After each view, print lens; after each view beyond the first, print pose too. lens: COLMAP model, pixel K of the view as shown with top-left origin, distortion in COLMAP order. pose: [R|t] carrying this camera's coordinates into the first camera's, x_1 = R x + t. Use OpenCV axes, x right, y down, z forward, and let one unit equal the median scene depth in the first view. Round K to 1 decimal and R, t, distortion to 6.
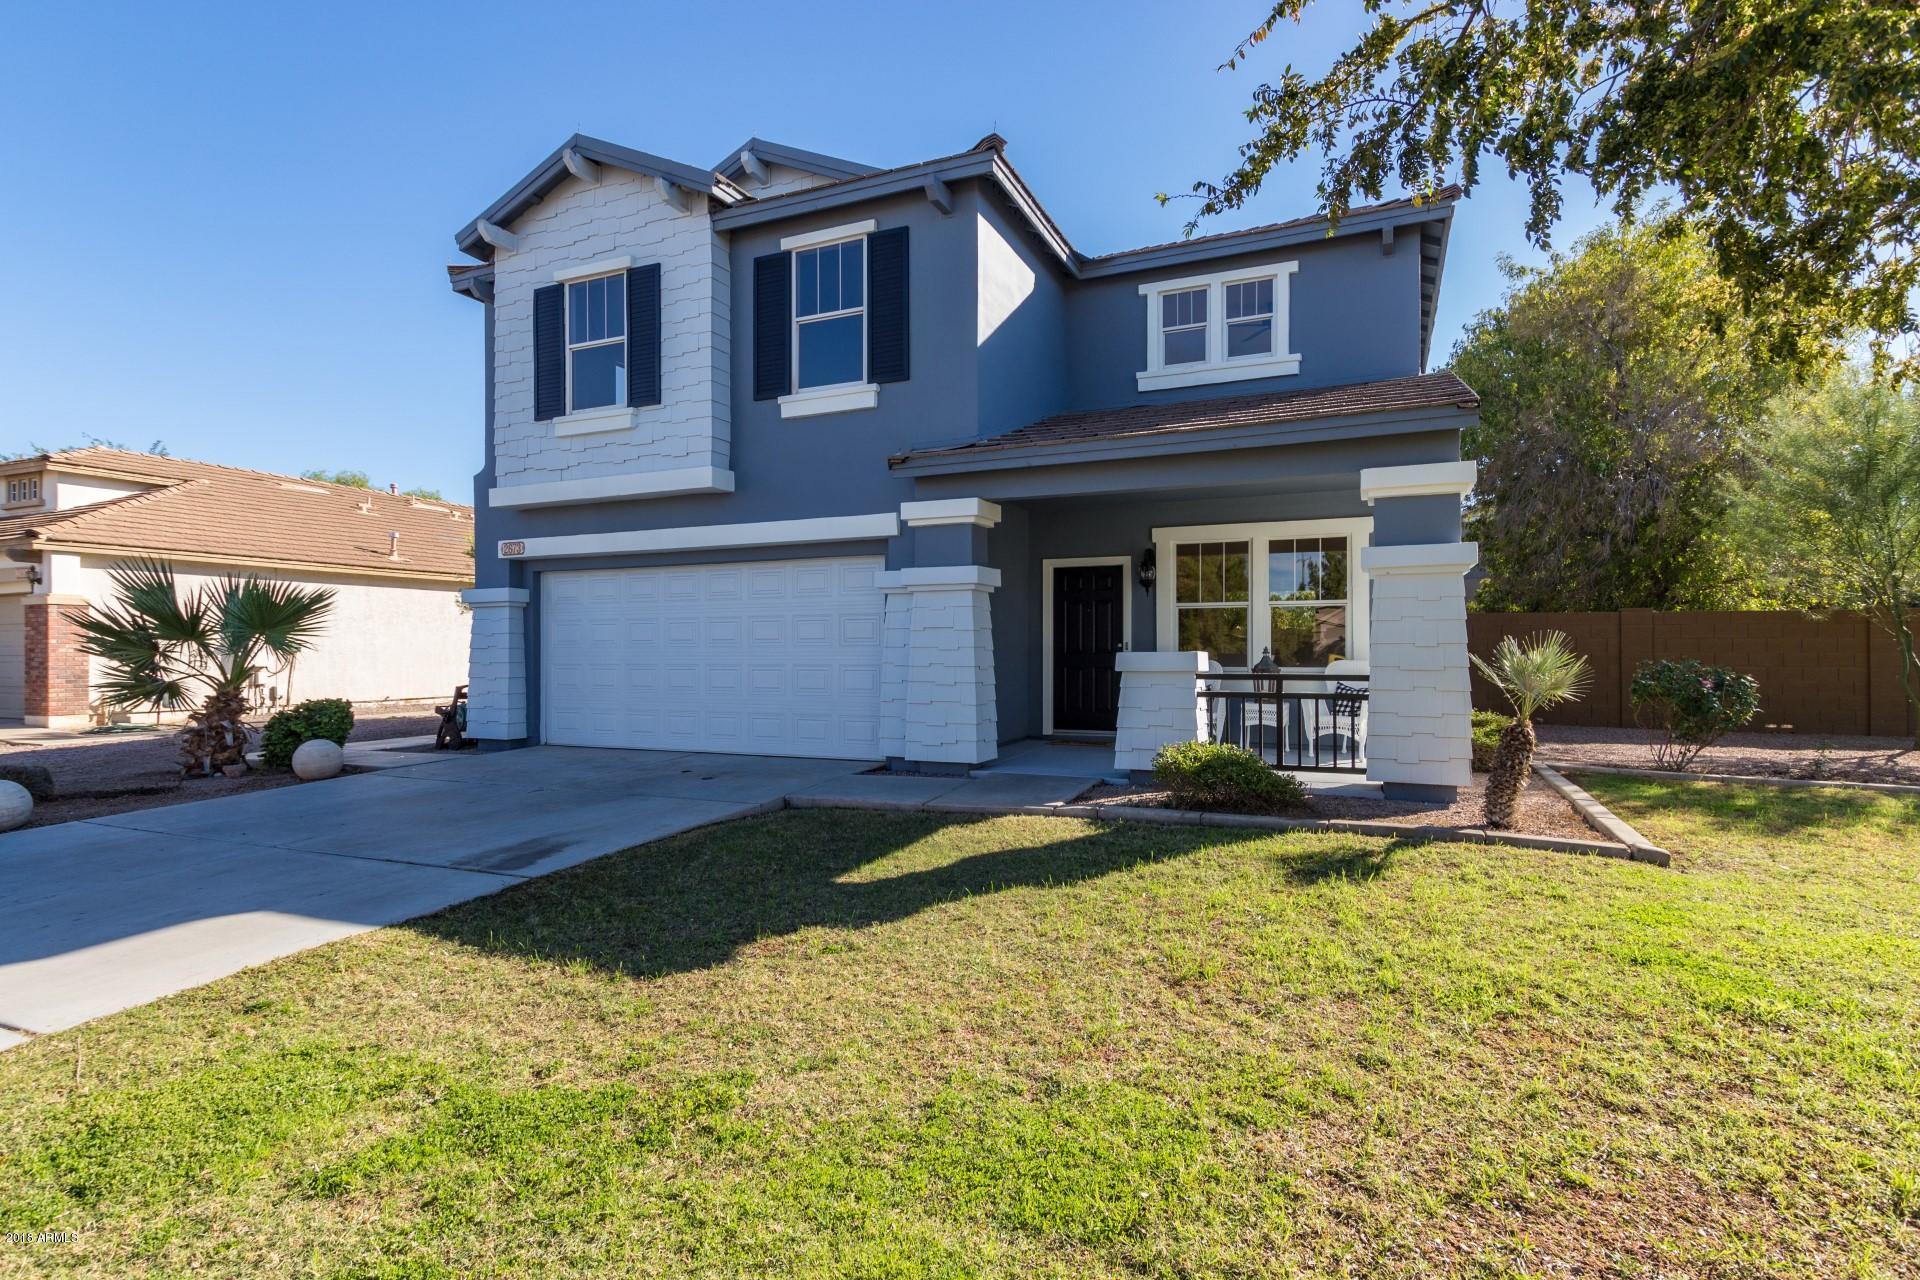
lens RADIAL K [[873.6, 0, 1028.3], [0, 873.6, 647.8], [0, 0, 1]] dist [0.013522, -0.000533]
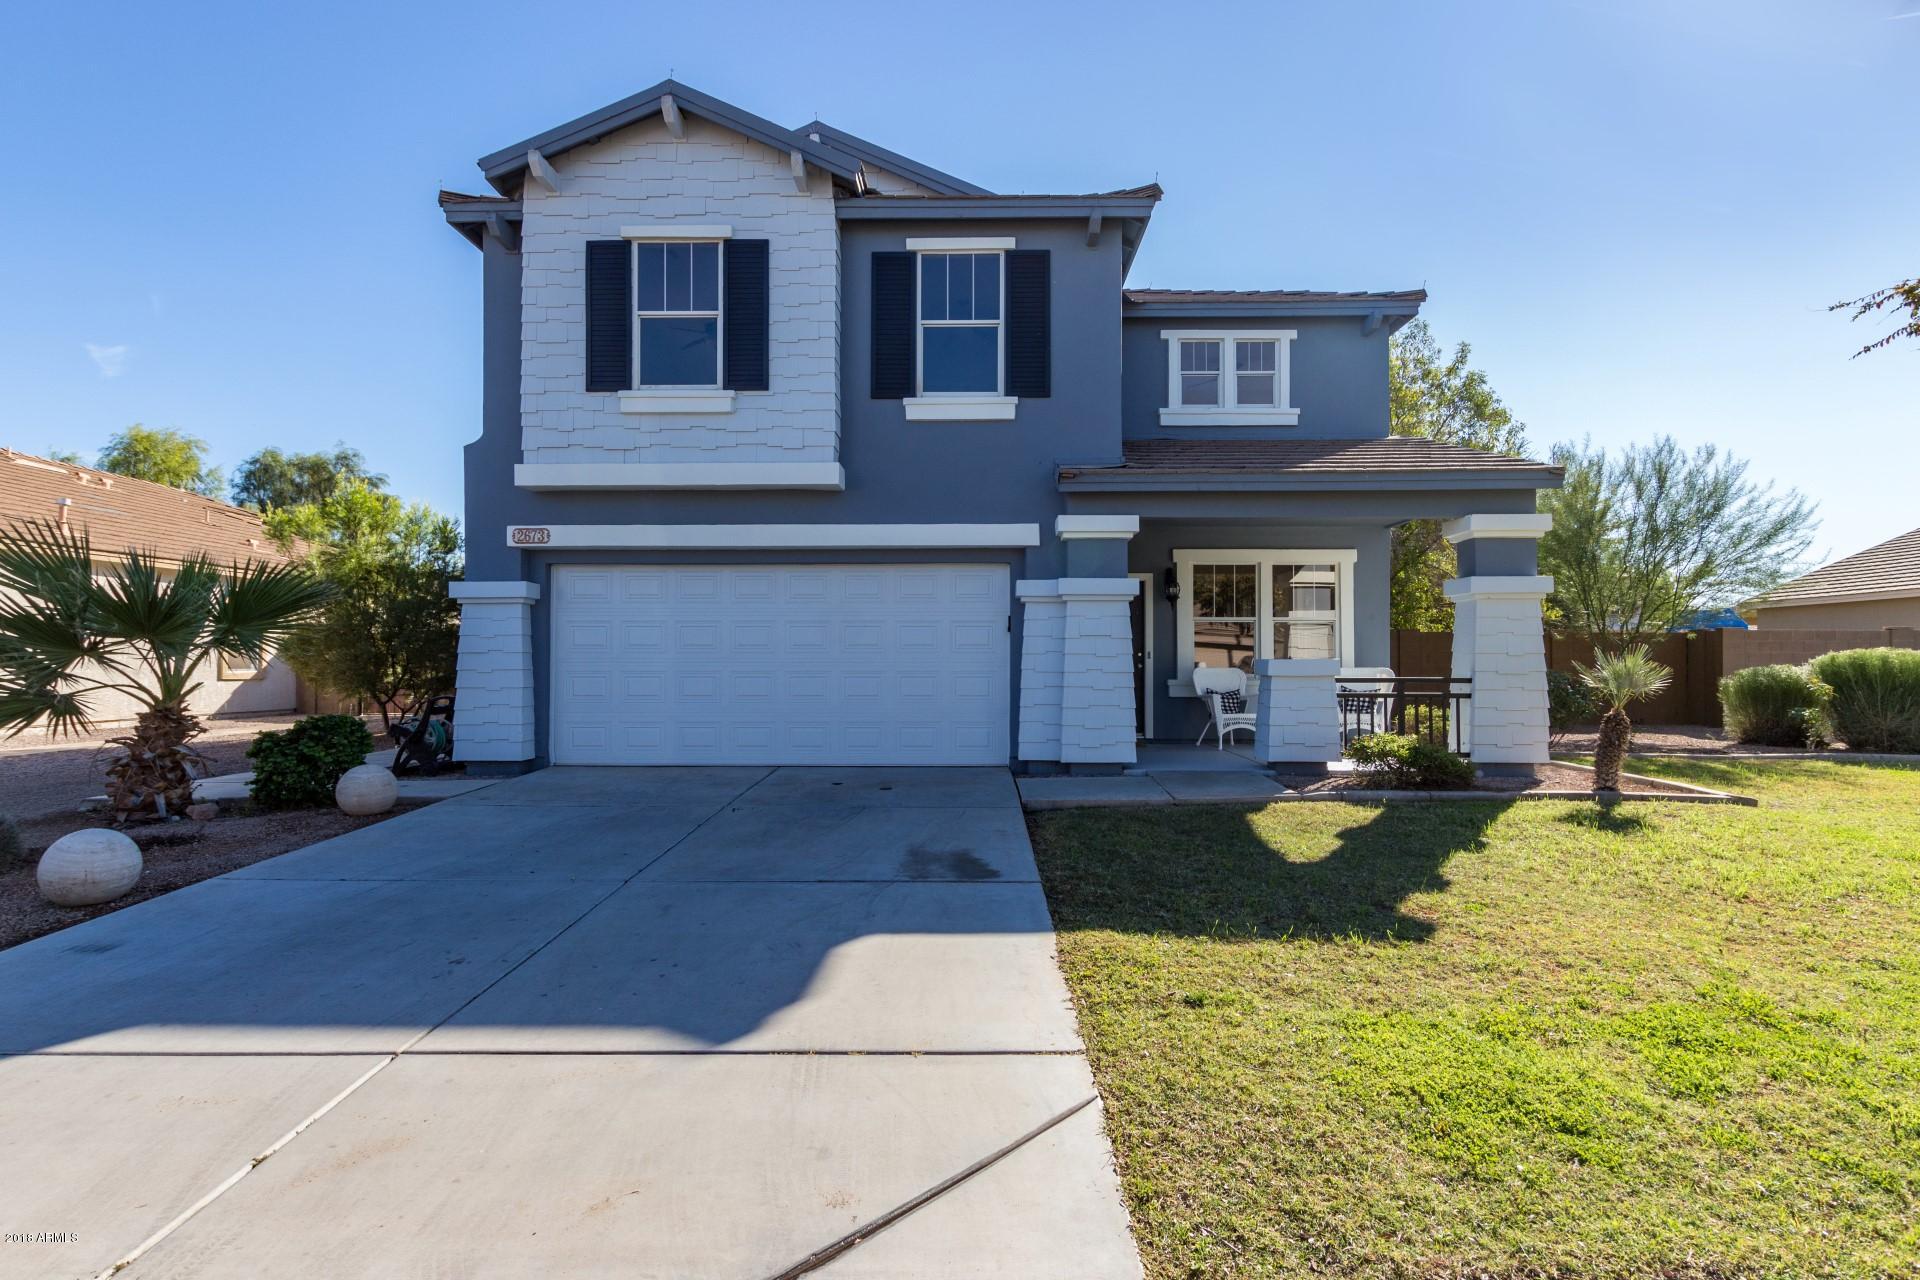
lens RADIAL K [[873.6, 0, 969.2], [0, 873.6, 651.1], [0, 0, 1]] dist [0.013522, -0.000533]
pose [[0.934881, 0.008758, 0.354854, -0.542651], [-0.004512, 0.999908, -0.012791, 0.008749], [-0.354933, 0.010356, 0.934834, 0.059475]]
